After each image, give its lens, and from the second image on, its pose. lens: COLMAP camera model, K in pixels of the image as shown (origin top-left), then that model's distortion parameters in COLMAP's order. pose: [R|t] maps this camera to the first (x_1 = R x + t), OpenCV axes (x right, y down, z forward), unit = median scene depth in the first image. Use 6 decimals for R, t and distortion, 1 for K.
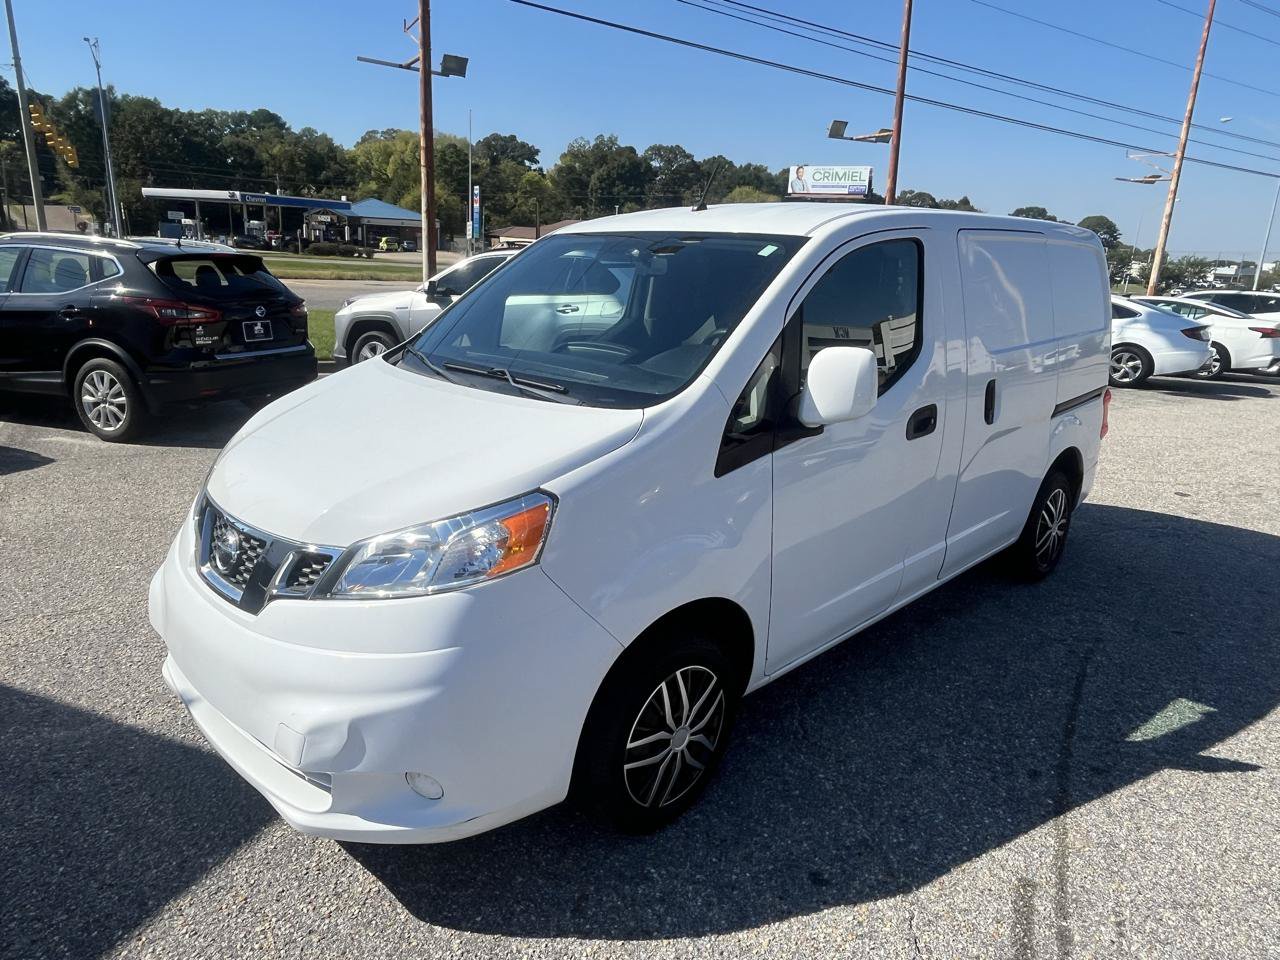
lens RADIAL K [[835.0, 0, 635.0], [0, 835.0, 476.2], [0, 0, 1]] dist [0.000415, -0.003335]
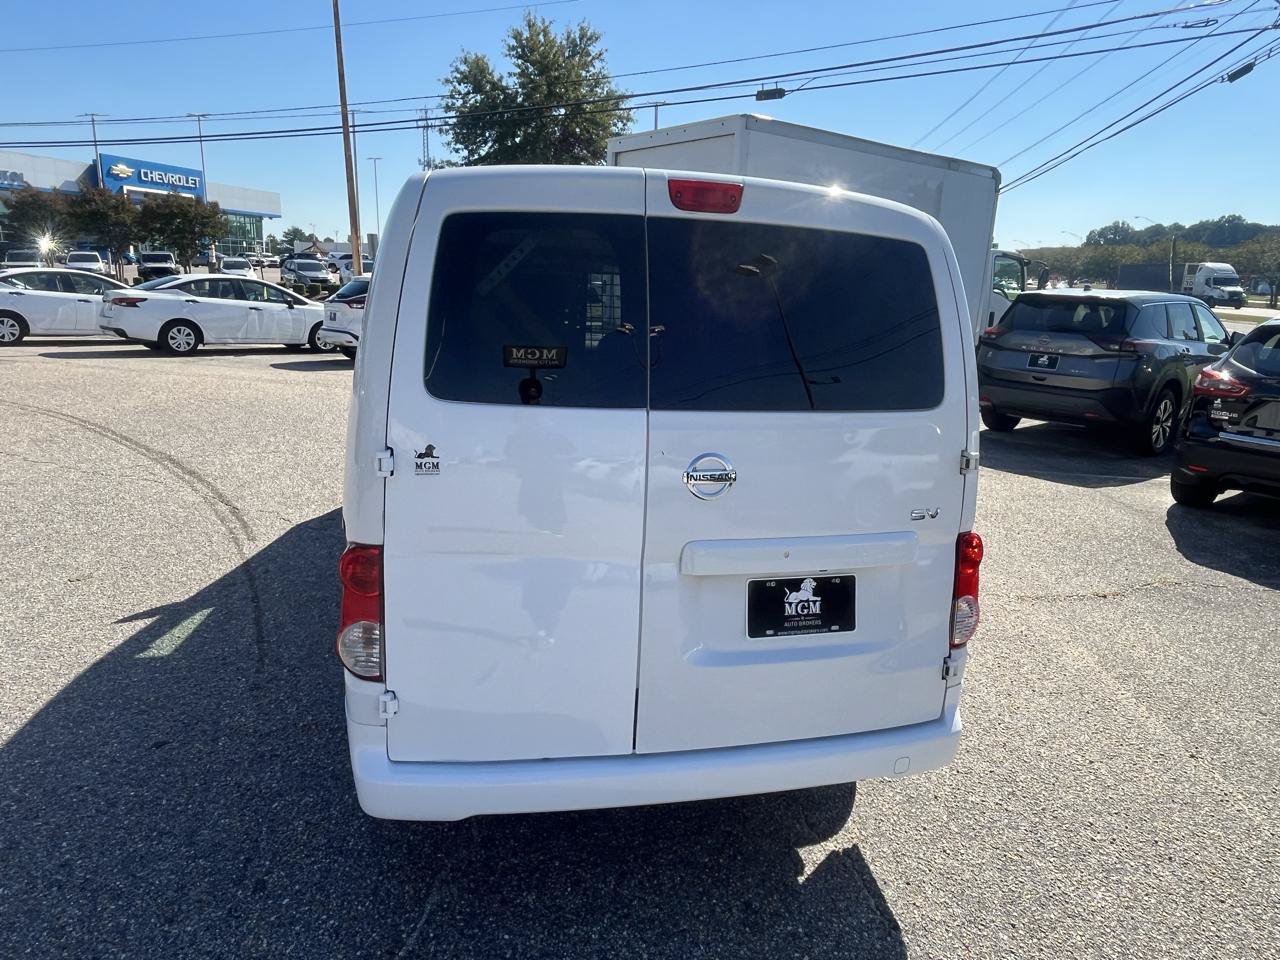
lens RADIAL K [[835.0, 0, 632.6], [0, 835.0, 462.5], [0, 0, 1]] dist [0.000415, -0.003335]
pose [[-0.529397, 0.123227, -0.839377, 1.038396], [-0.276437, 0.910342, 0.307995, -0.381797], [0.802073, 0.395086, -0.447868, 1.599532]]
